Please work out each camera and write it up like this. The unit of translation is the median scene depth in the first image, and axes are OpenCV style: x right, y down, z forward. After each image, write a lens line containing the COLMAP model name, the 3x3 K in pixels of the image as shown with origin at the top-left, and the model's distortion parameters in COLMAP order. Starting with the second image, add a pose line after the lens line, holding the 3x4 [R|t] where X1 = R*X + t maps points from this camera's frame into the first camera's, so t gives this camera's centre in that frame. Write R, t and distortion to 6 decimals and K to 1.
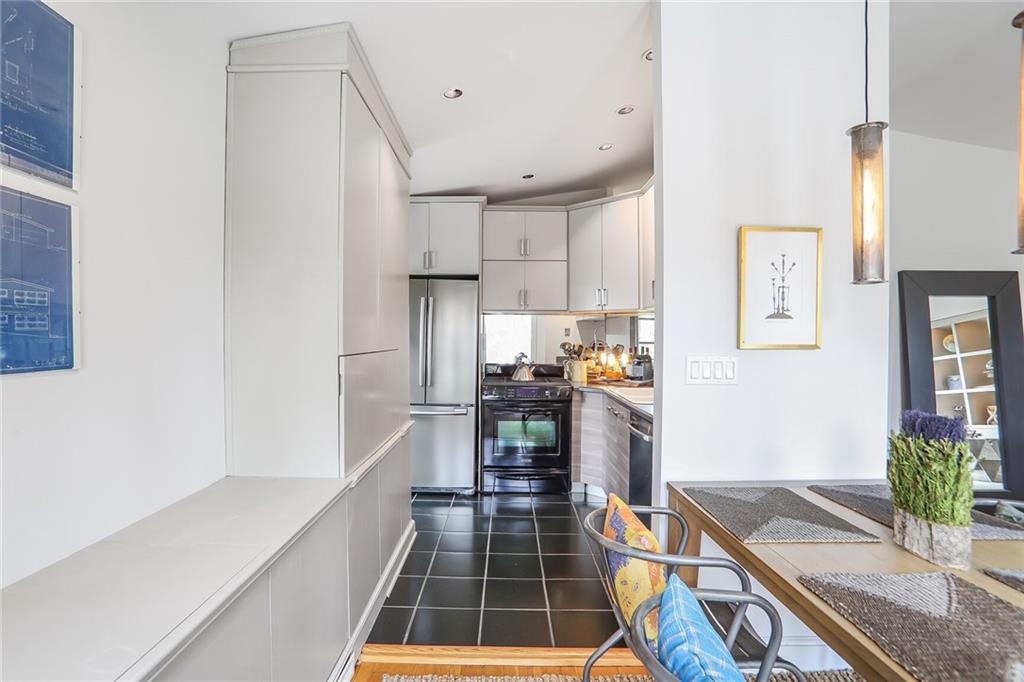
lens RADIAL K [[512.5, 0, 509.2], [0, 512.5, 341.2], [0, 0, 1]] dist [-0.051729, 0.015645]
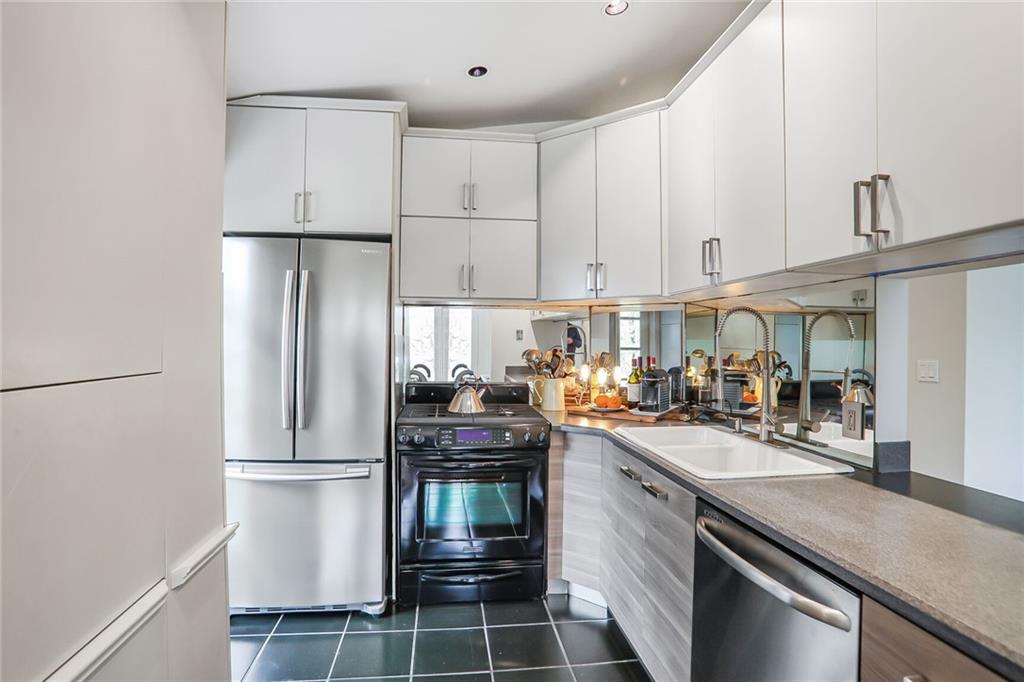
lens RADIAL K [[512.5, 0, 503.2], [0, 512.5, 342.5], [0, 0, 1]] dist [-0.051729, 0.015645]
pose [[0.993350, 0.001920, 0.115117, -0.000356], [-0.001308, 0.999985, -0.005389, -0.003943], [-0.115125, 0.005202, 0.993337, 0.393328]]
